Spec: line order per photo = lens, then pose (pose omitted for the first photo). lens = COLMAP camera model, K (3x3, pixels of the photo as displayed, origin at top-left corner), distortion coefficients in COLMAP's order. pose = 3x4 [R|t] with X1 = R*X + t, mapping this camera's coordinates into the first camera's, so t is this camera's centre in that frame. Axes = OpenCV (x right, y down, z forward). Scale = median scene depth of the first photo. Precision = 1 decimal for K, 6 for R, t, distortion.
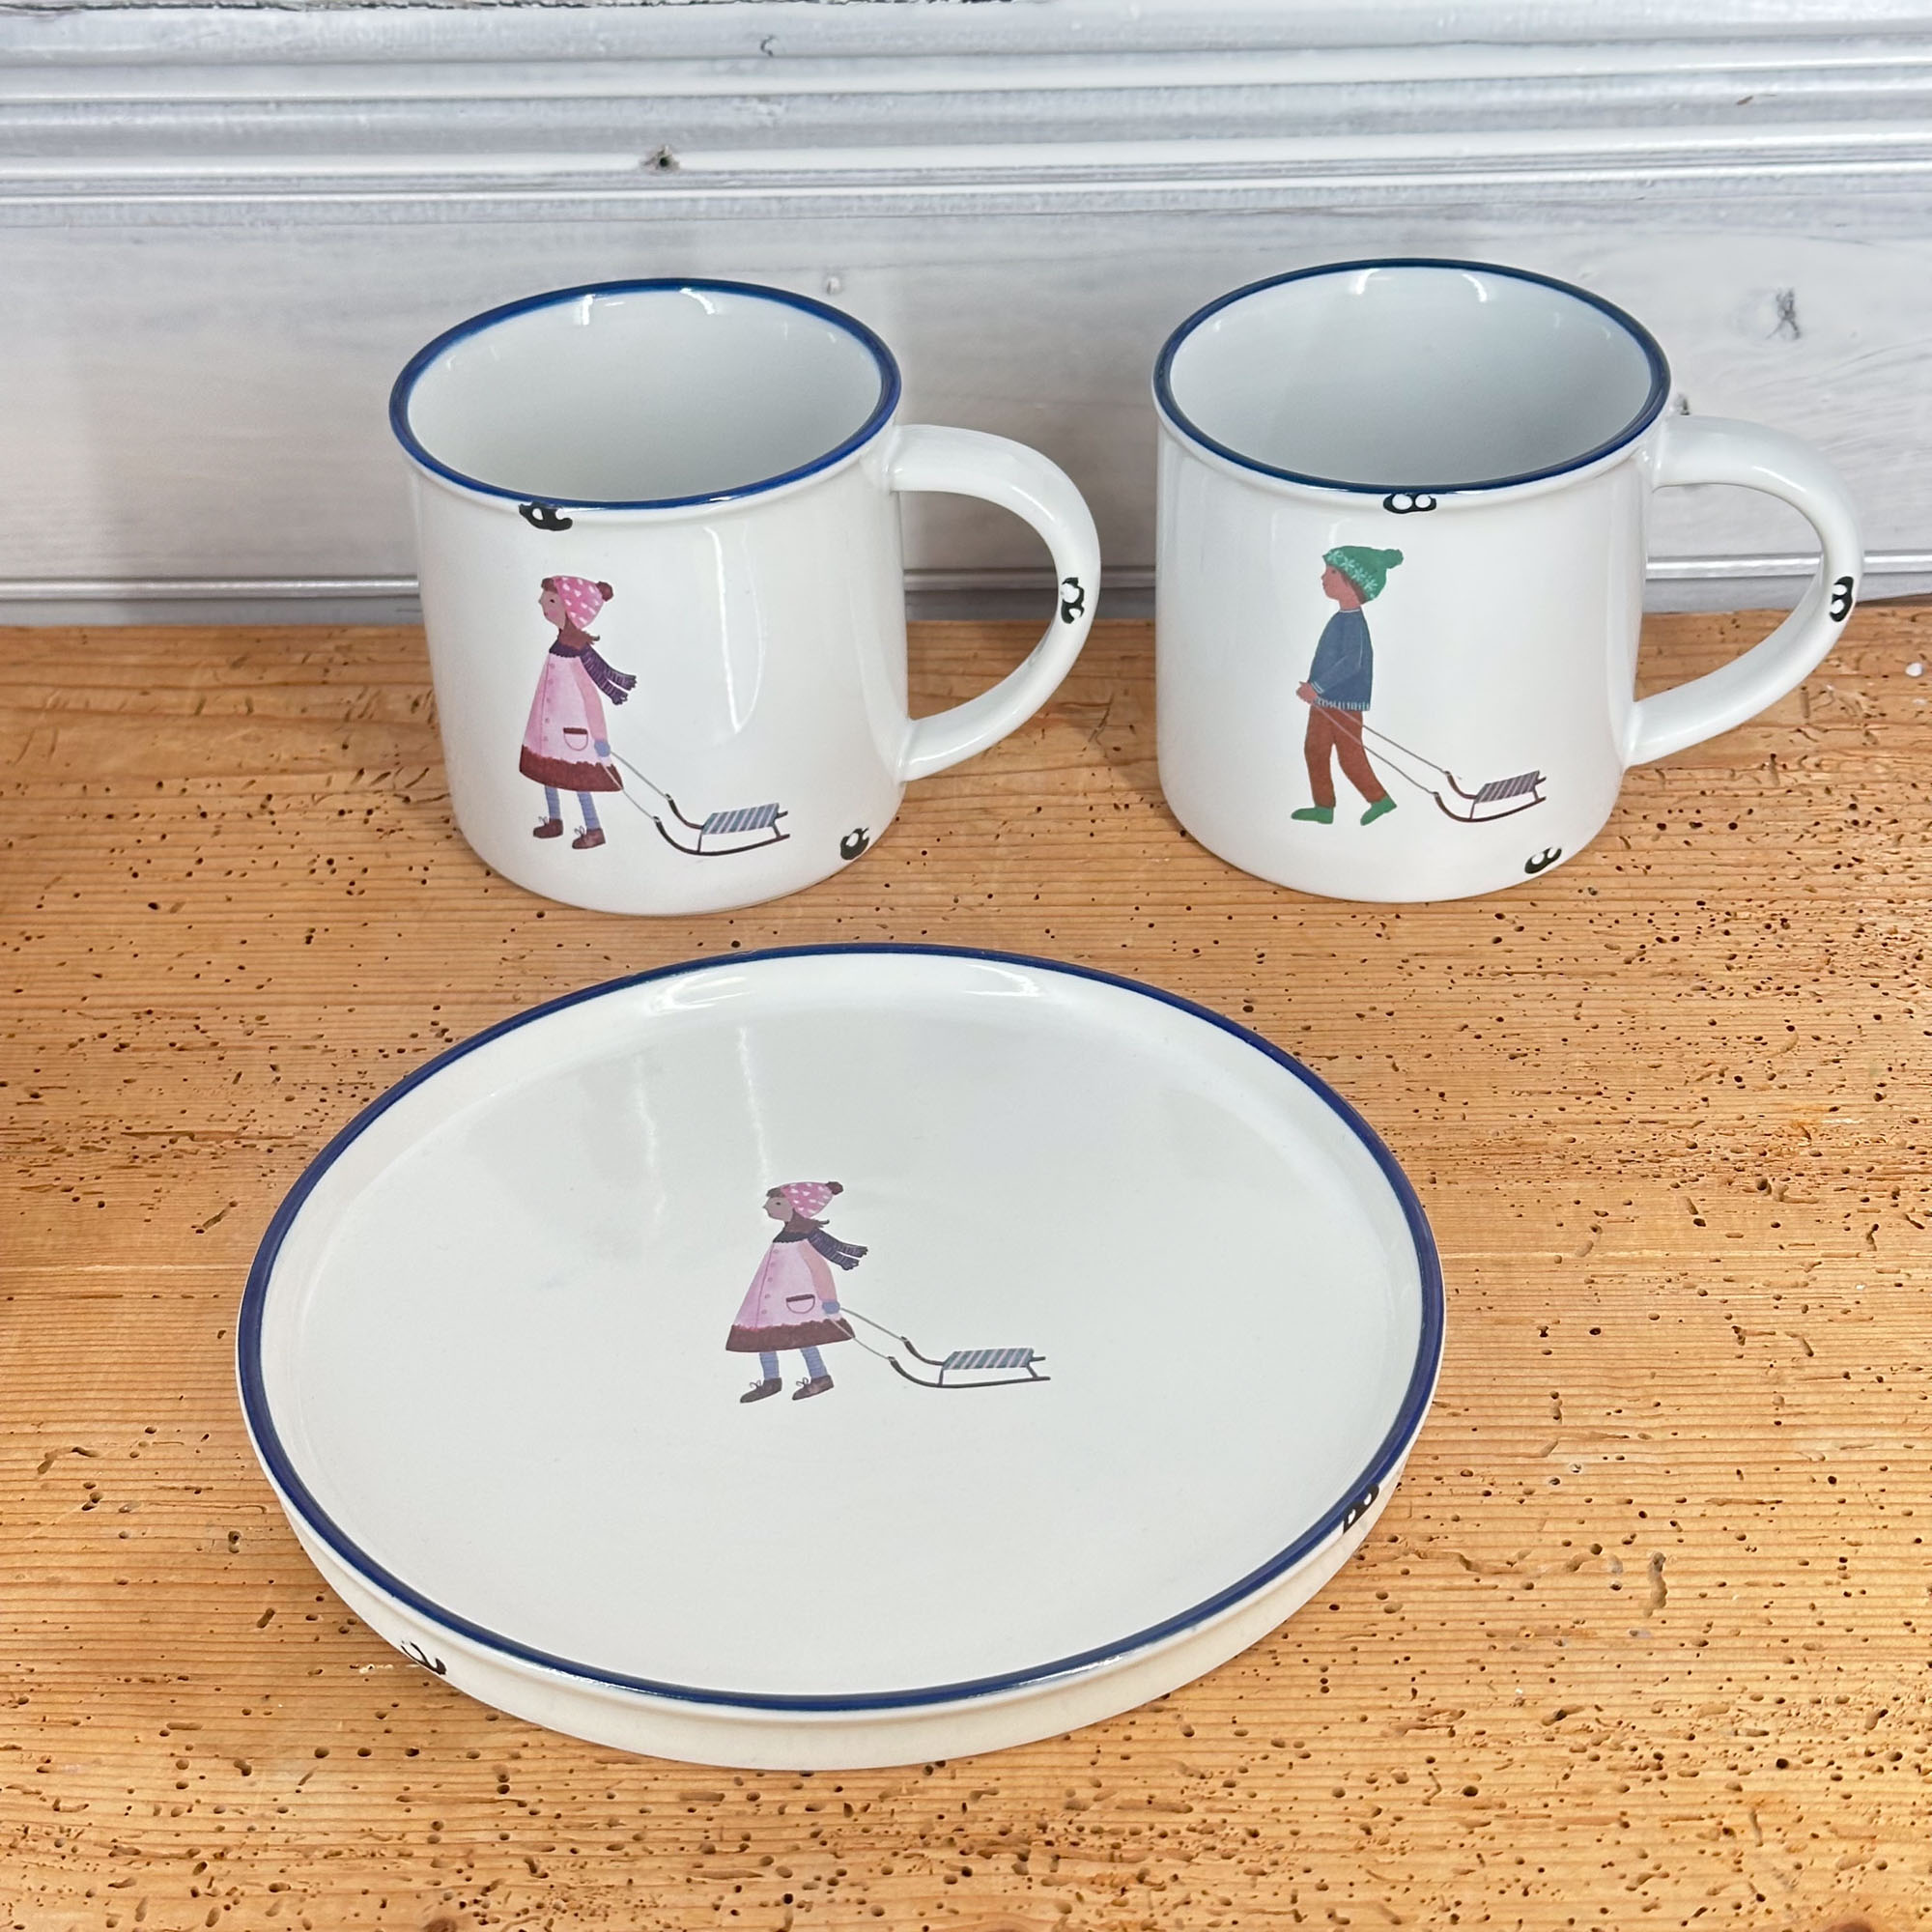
lens RADIAL K [[3675.2, 0, 957.1], [0, 3675.2, 968.7], [0, 0, 1]] dist [0.124620, 0.000000]
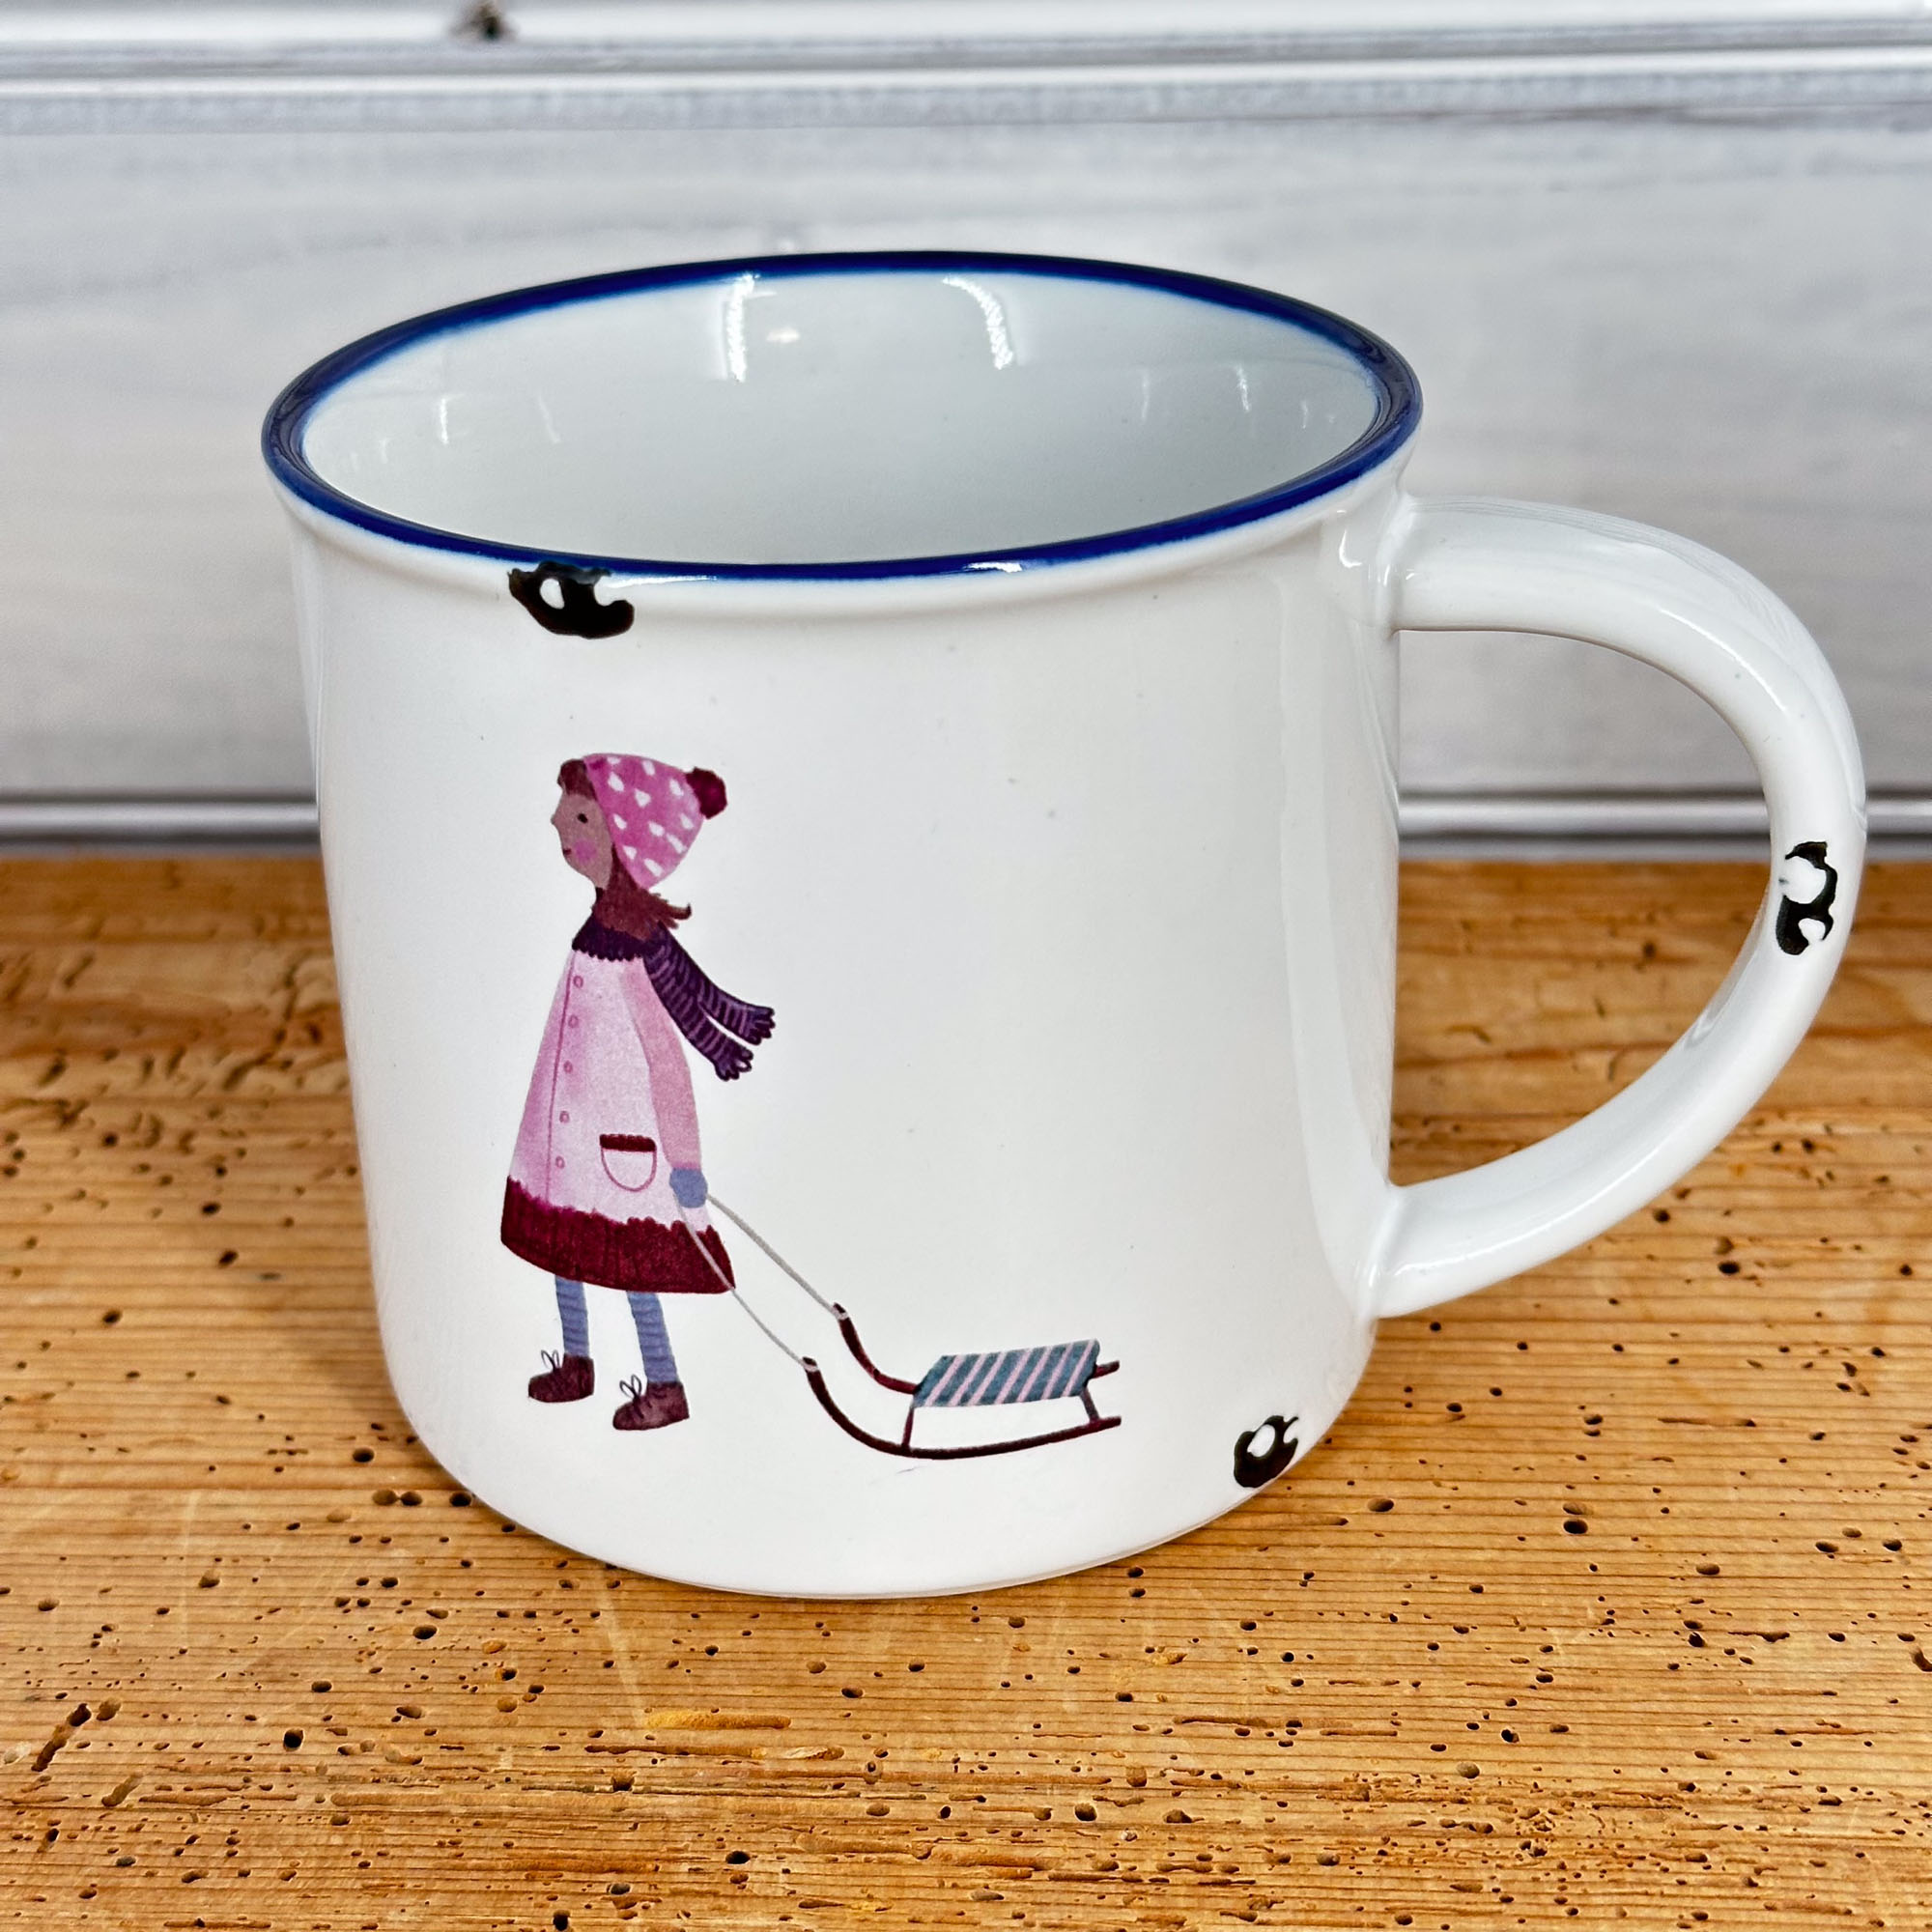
lens RADIAL K [[3675.2, 0, 956.7], [0, 3675.2, 1001.7], [0, 0, 1]] dist [0.124620, 0.000000]
pose [[0.998982, 0.015448, -0.042384, 0.022760], [-0.022591, 0.984556, -0.173604, 0.030862], [0.039048, 0.174385, 0.983903, 0.583132]]
